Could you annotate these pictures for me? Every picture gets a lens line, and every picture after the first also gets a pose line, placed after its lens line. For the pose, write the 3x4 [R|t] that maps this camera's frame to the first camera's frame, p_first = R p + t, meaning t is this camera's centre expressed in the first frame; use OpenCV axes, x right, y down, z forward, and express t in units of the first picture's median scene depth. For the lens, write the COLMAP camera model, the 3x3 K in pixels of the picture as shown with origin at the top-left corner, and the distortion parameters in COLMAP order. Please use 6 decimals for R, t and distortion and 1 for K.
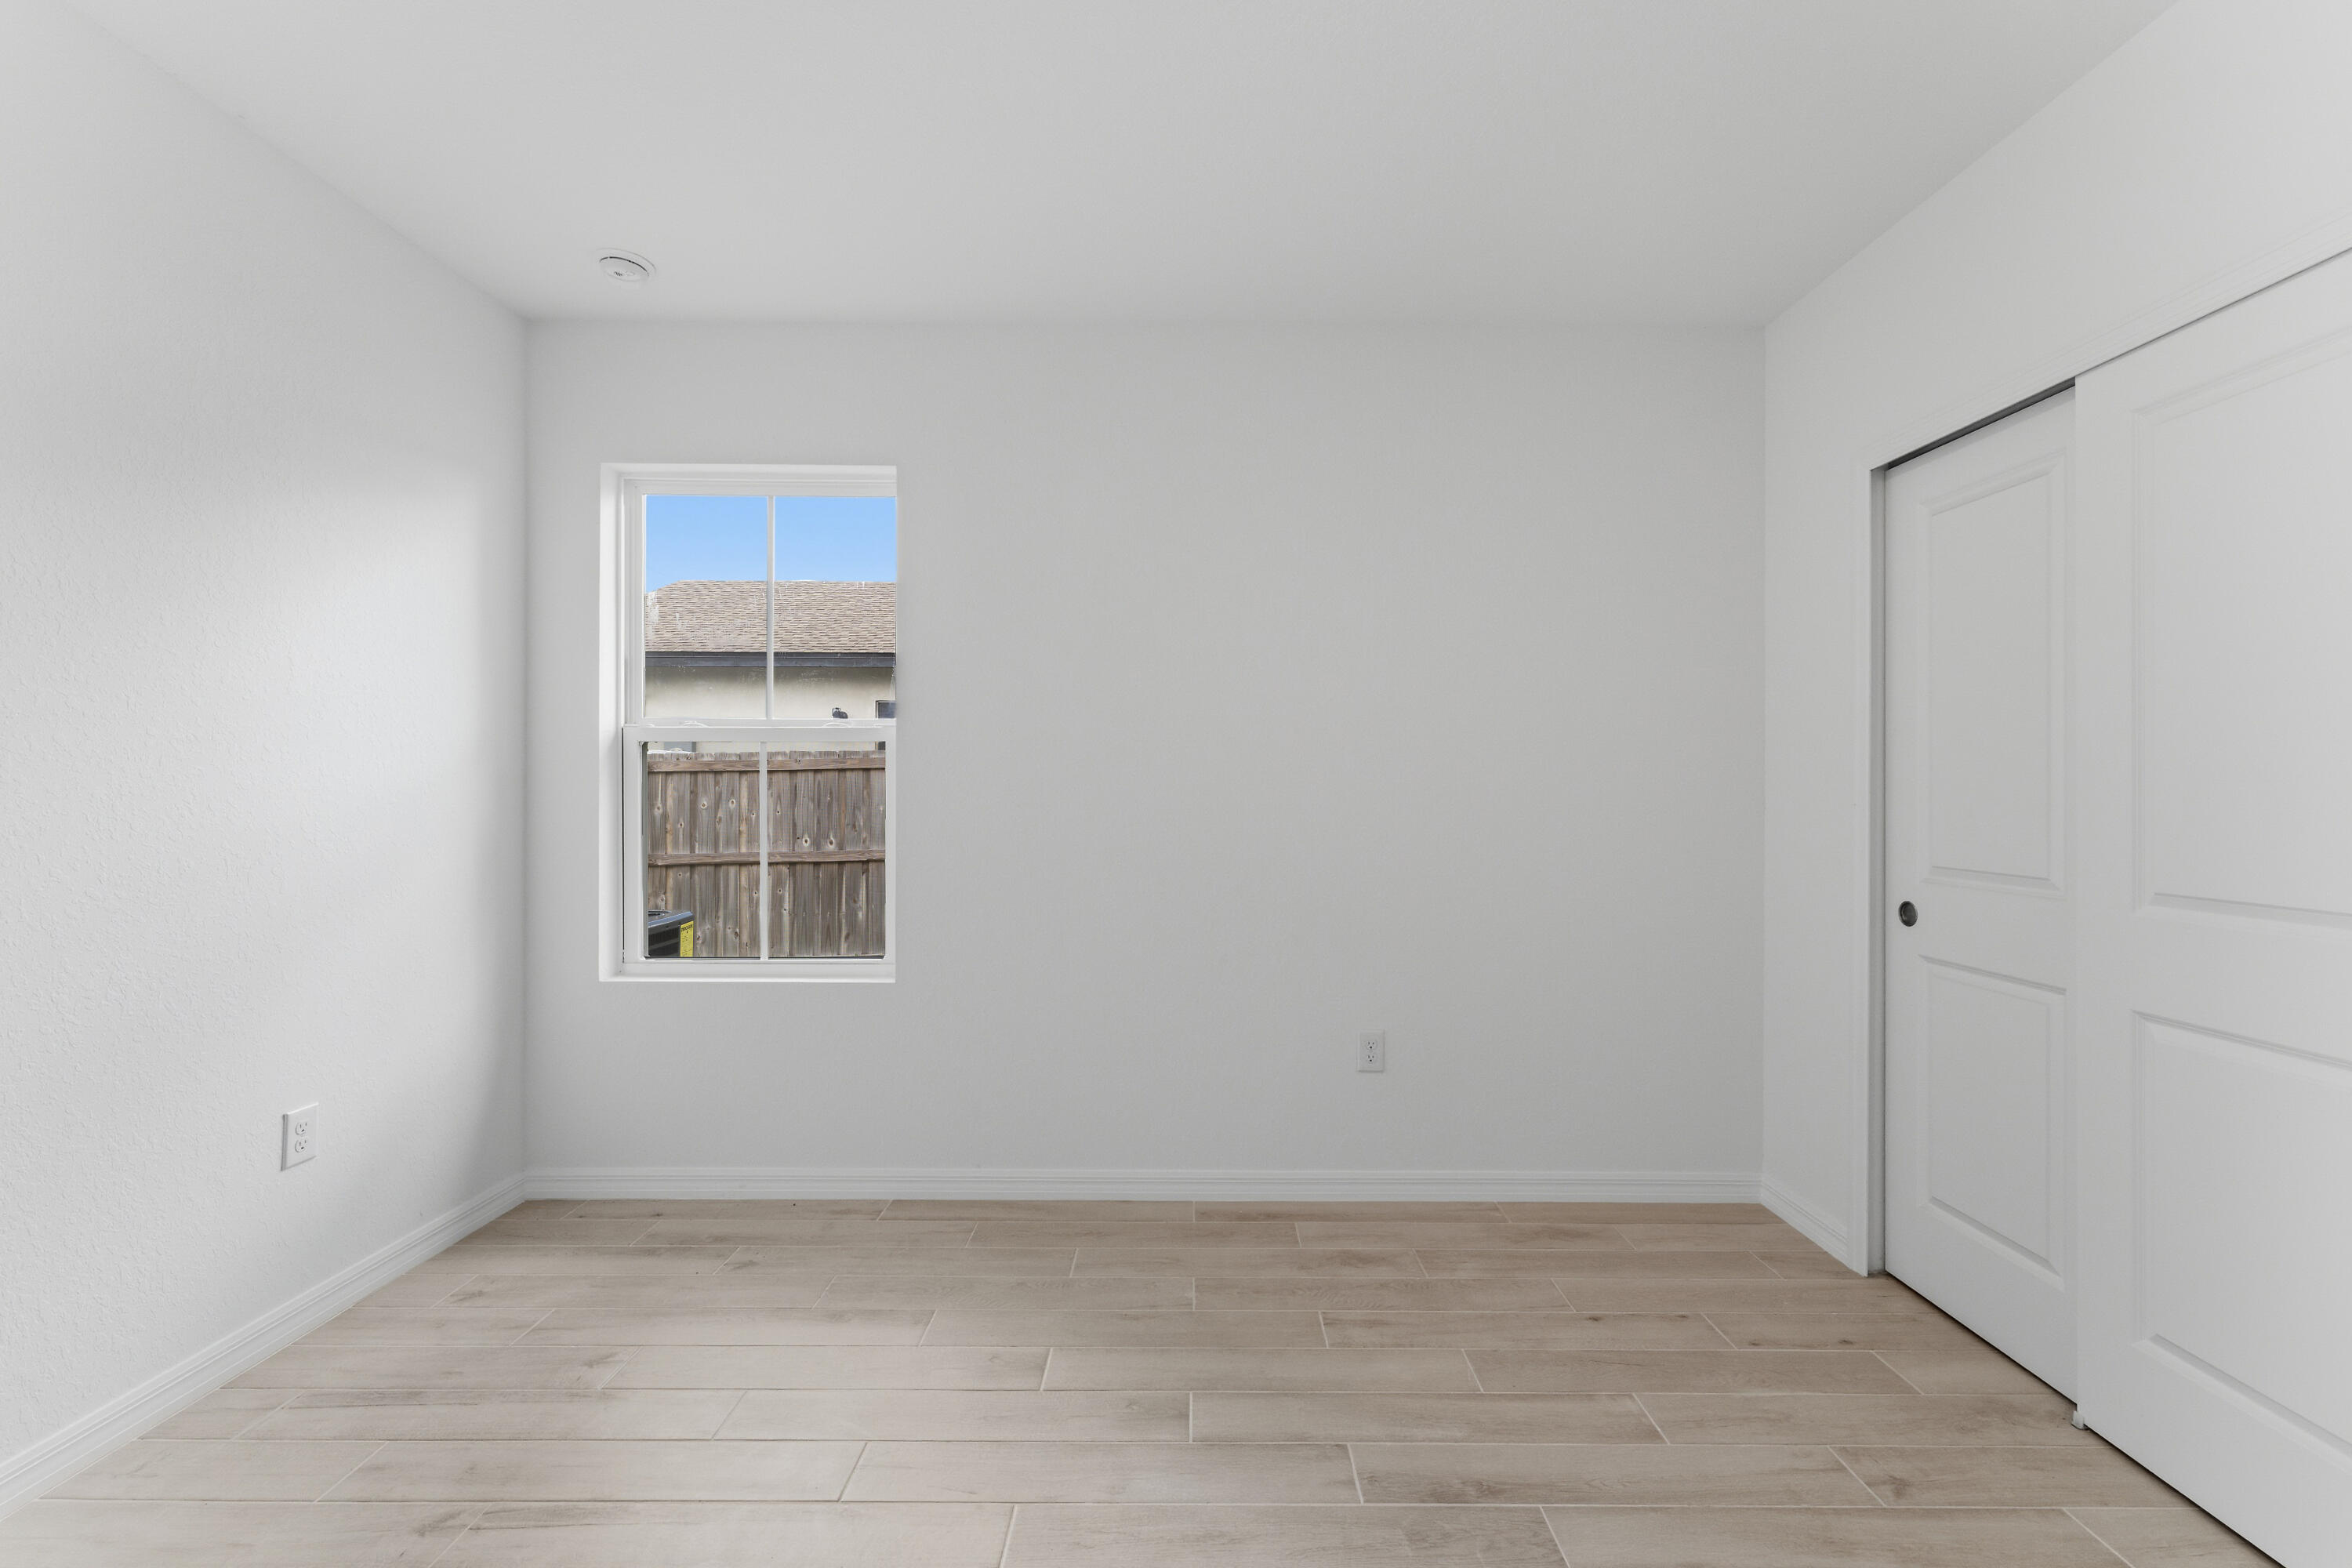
lens RADIAL K [[949.1, 0, 1171.6], [0, 949.1, 789.4], [0, 0, 1]] dist [0.000696, -0.000215]
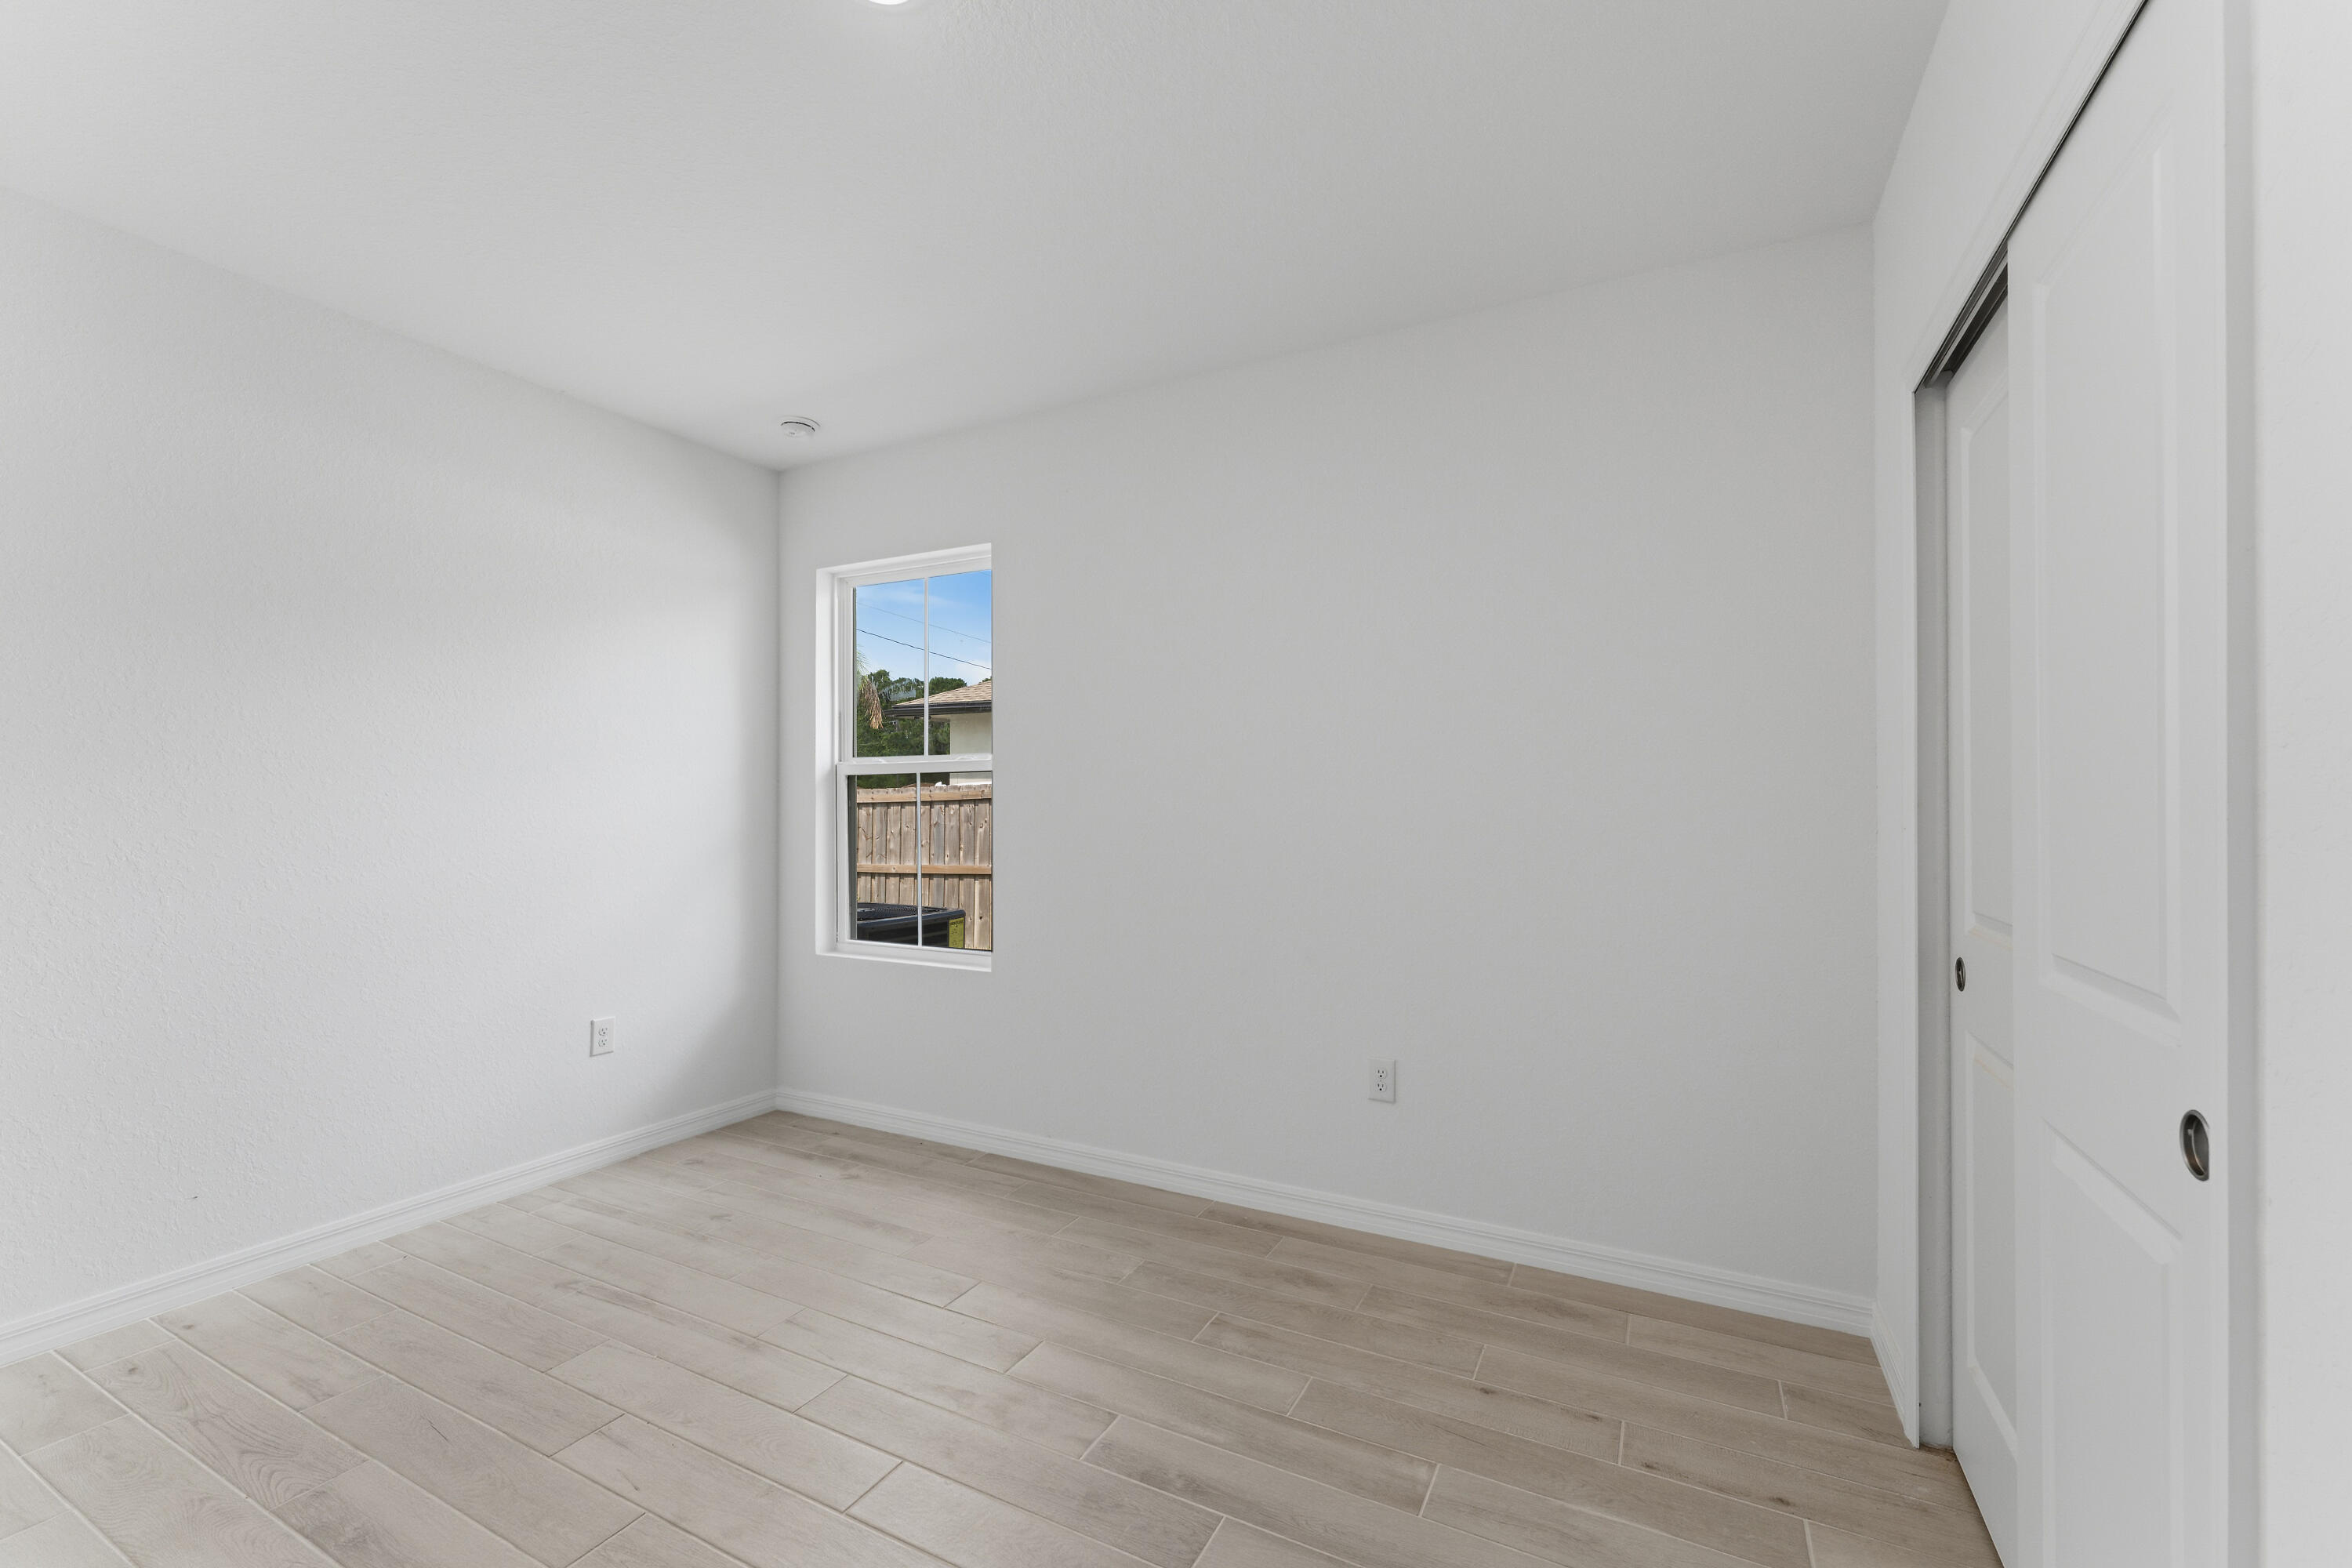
lens RADIAL K [[956.3, 0, 1185.5], [0, 956.3, 801.0], [0, 0, 1]] dist [0.000544, -0.000075]
pose [[0.887459, -0.007441, -0.460826, 0.538857], [0.004119, 0.999958, -0.008214, -0.001703], [0.460868, 0.005391, 0.887452, 0.043863]]
